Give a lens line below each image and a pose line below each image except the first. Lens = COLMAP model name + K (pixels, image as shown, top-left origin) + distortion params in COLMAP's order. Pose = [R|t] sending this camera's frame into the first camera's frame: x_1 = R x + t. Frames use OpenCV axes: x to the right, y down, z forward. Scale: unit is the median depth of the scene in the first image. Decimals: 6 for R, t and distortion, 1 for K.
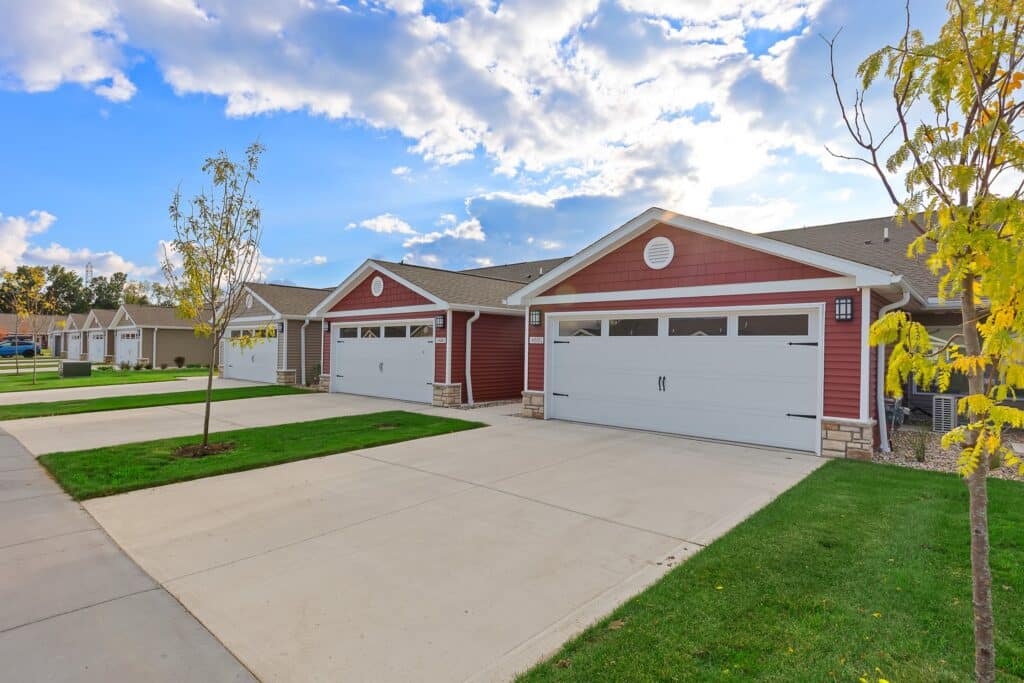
lens RADIAL K [[522.8, 0, 512.0], [0, 522.8, 341.5], [0, 0, 1]] dist [-0.000975, -0.000105]
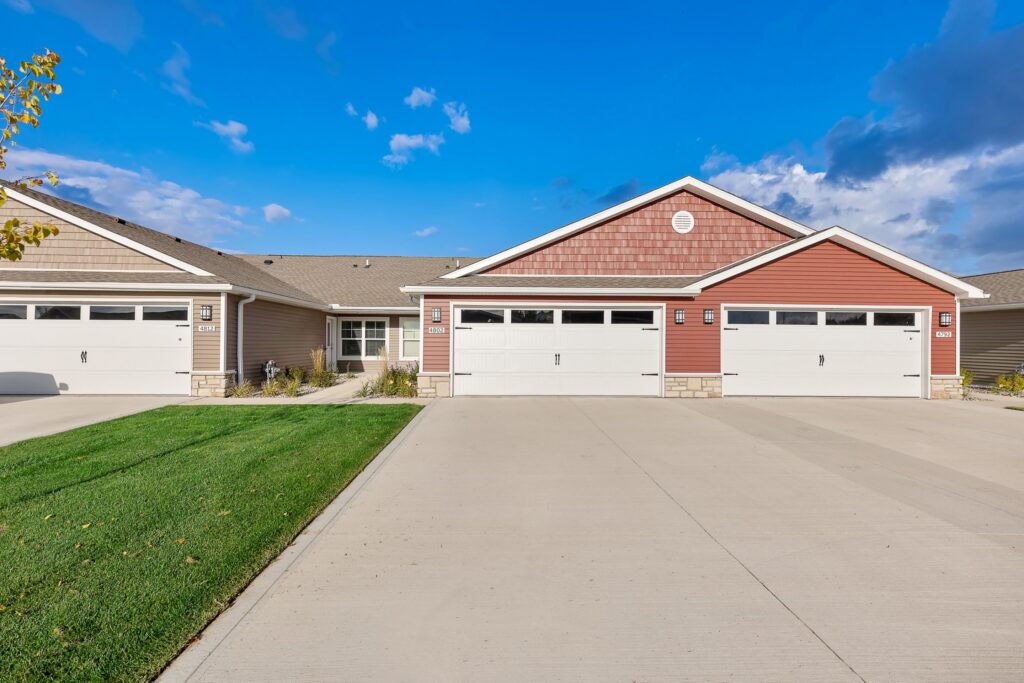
lens RADIAL K [[367.9, 0, 512.0], [0, 367.9, 341.5], [0, 0, 1]] dist [0.000179, 0.000025]
pose [[0.741274, -0.025009, 0.670736, -0.529844], [-0.002578, 0.999192, 0.040106, -0.001886], [-0.671197, -0.031459, 0.740611, 0.480231]]
